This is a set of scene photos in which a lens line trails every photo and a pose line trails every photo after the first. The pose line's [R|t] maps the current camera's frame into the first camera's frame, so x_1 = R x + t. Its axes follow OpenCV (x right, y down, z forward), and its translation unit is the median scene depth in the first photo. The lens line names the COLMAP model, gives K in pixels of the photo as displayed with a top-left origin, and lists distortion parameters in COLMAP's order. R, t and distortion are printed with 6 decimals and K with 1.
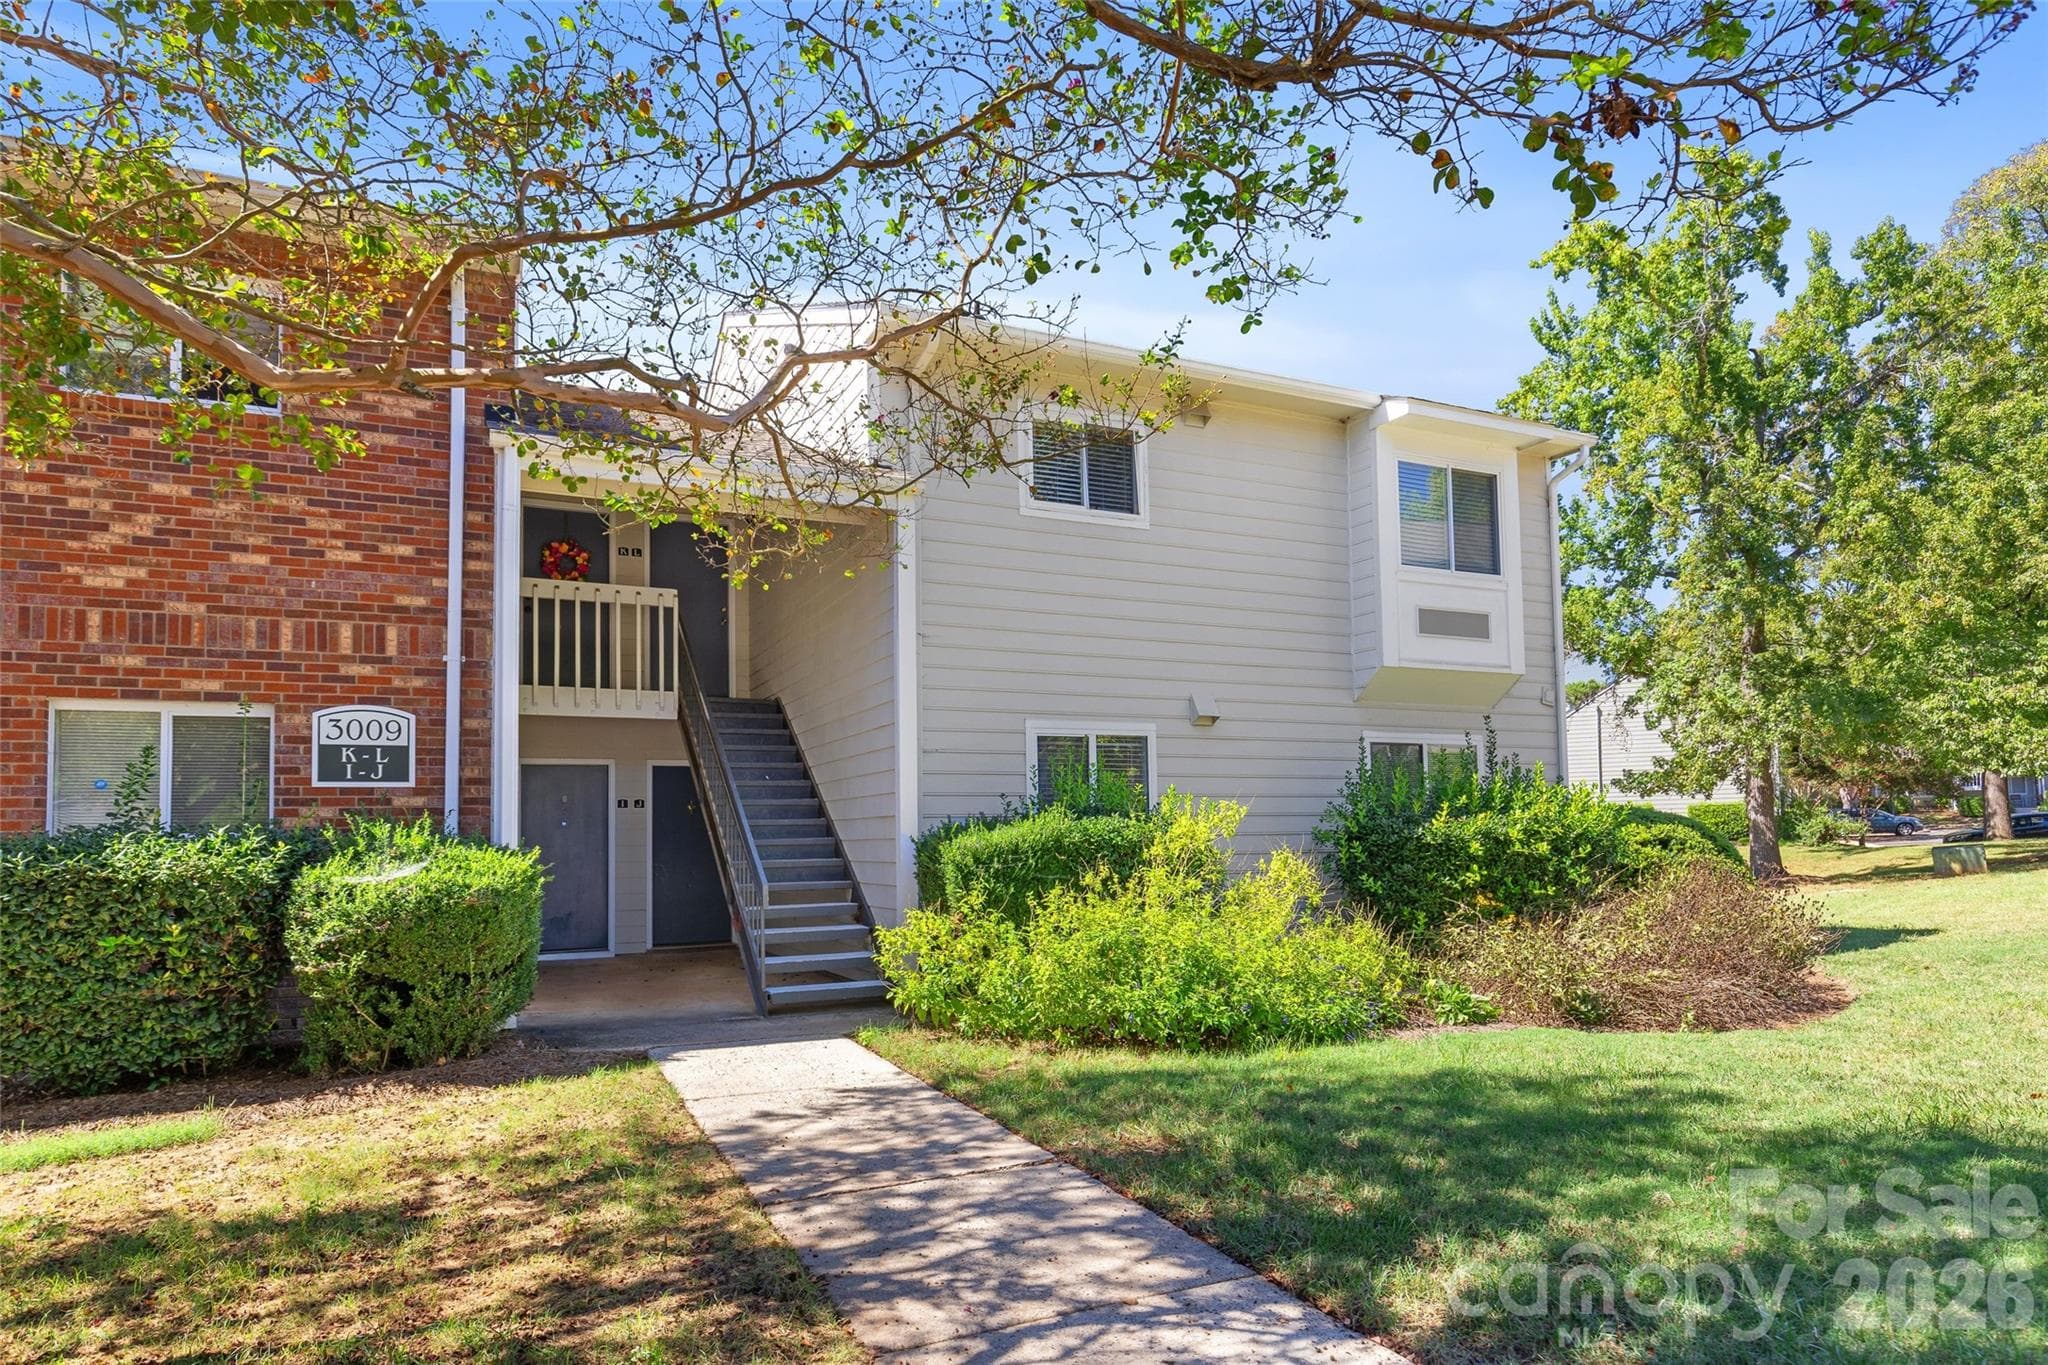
lens RADIAL K [[1159.0, 0, 1013.0], [0, 1159.0, 764.8], [0, 0, 1]] dist [0.002451, -0.000086]
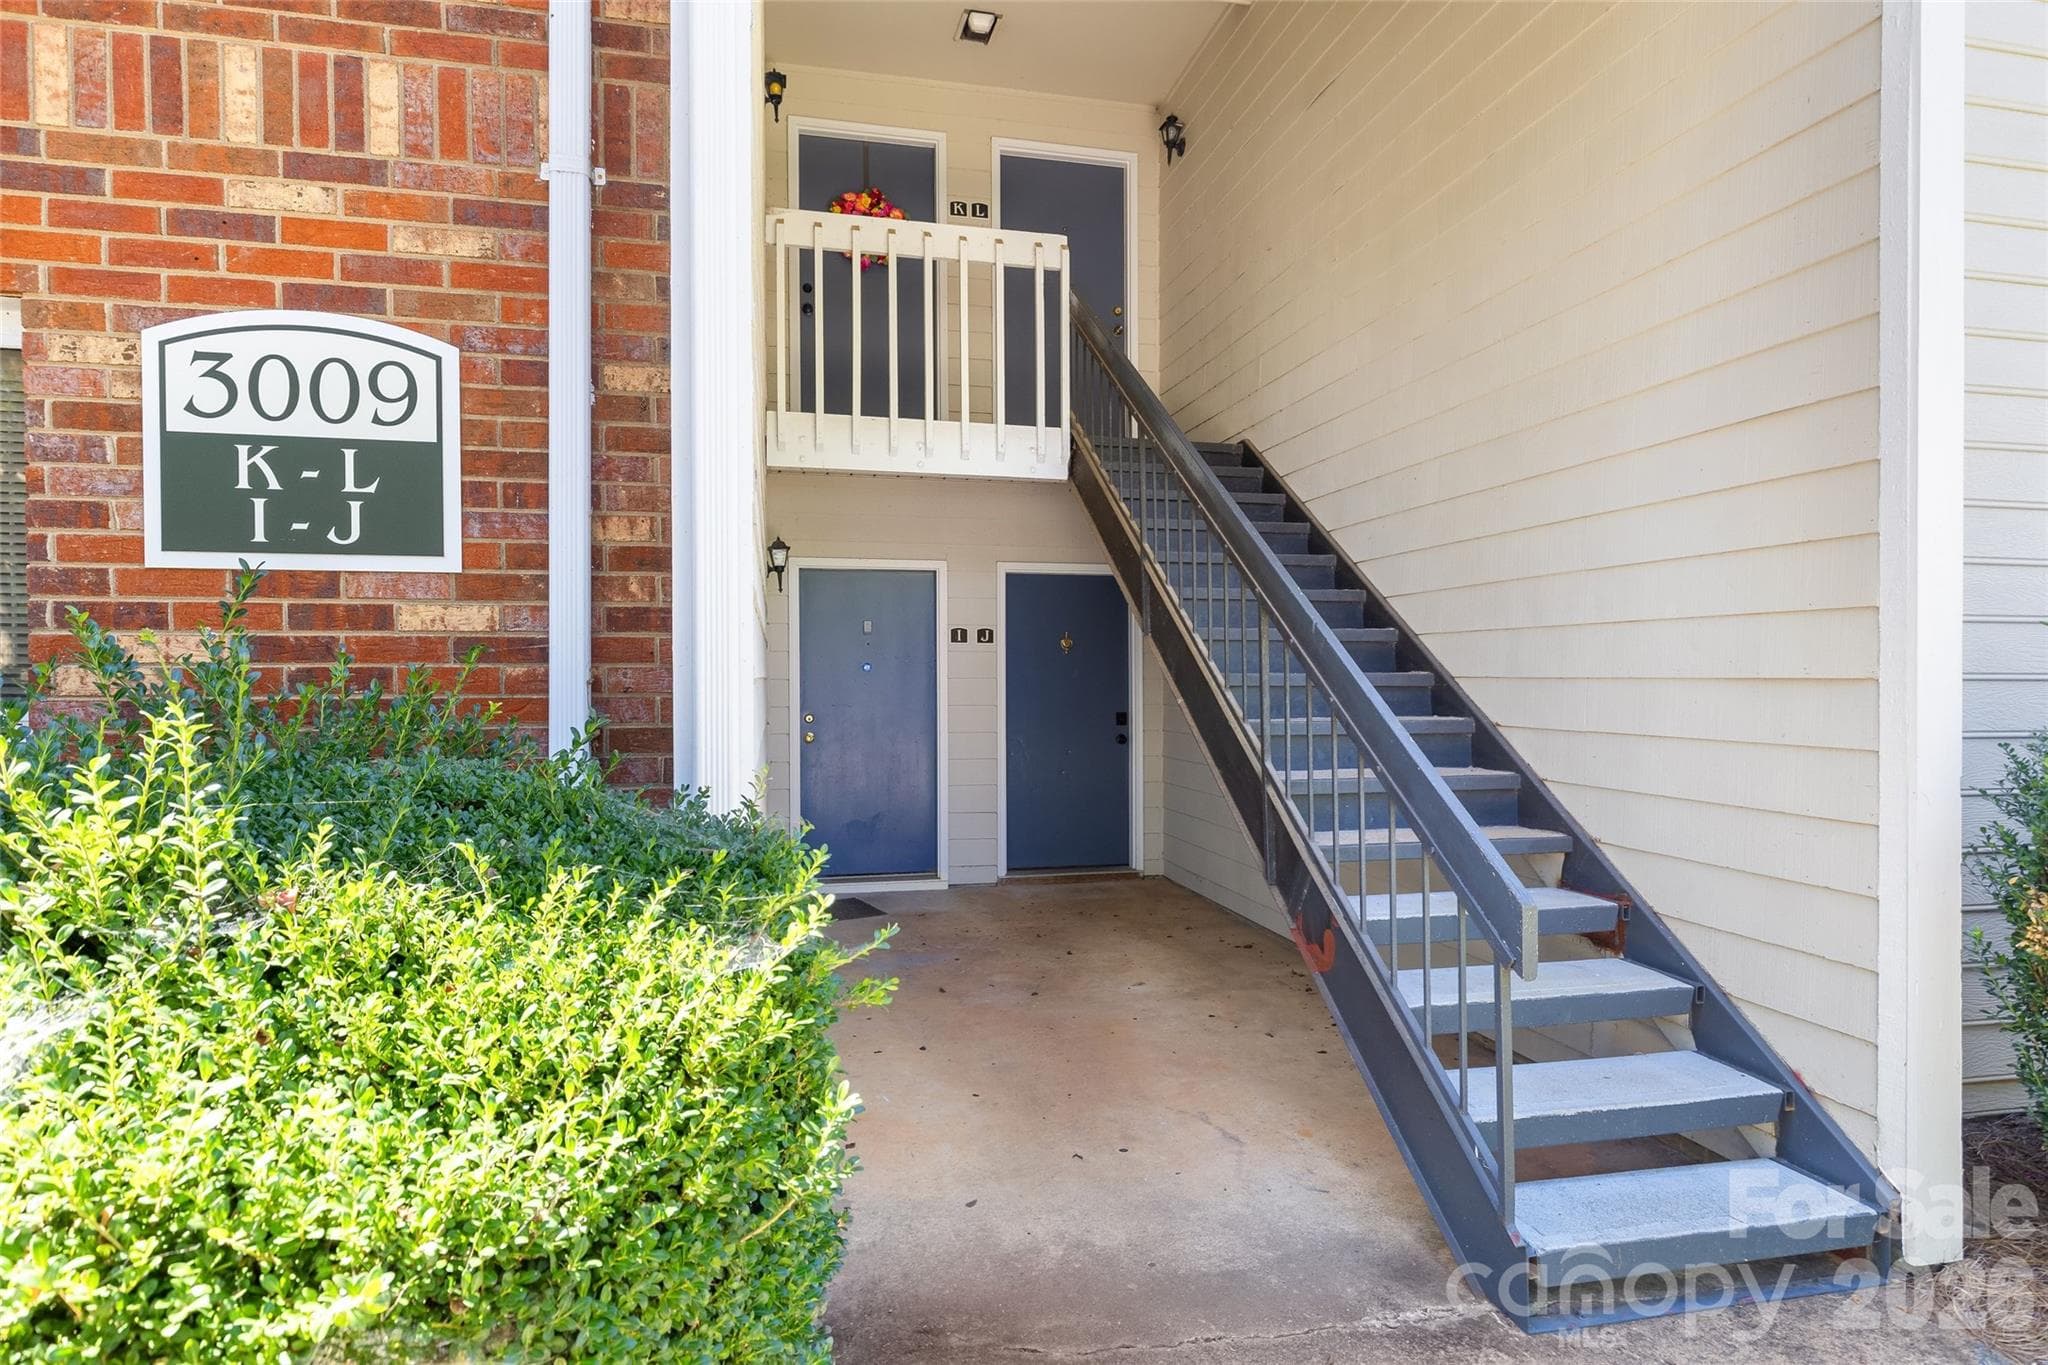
lens RADIAL K [[1159.0, 0, 1025.2], [0, 1159.0, 679.9], [0, 0, 1]] dist [0.002451, -0.000086]
pose [[0.975415, 0.018954, -0.219559, -0.287868], [-0.003994, 0.997651, 0.068381, 0.025952], [0.220339, -0.065823, 0.973200, 0.709823]]
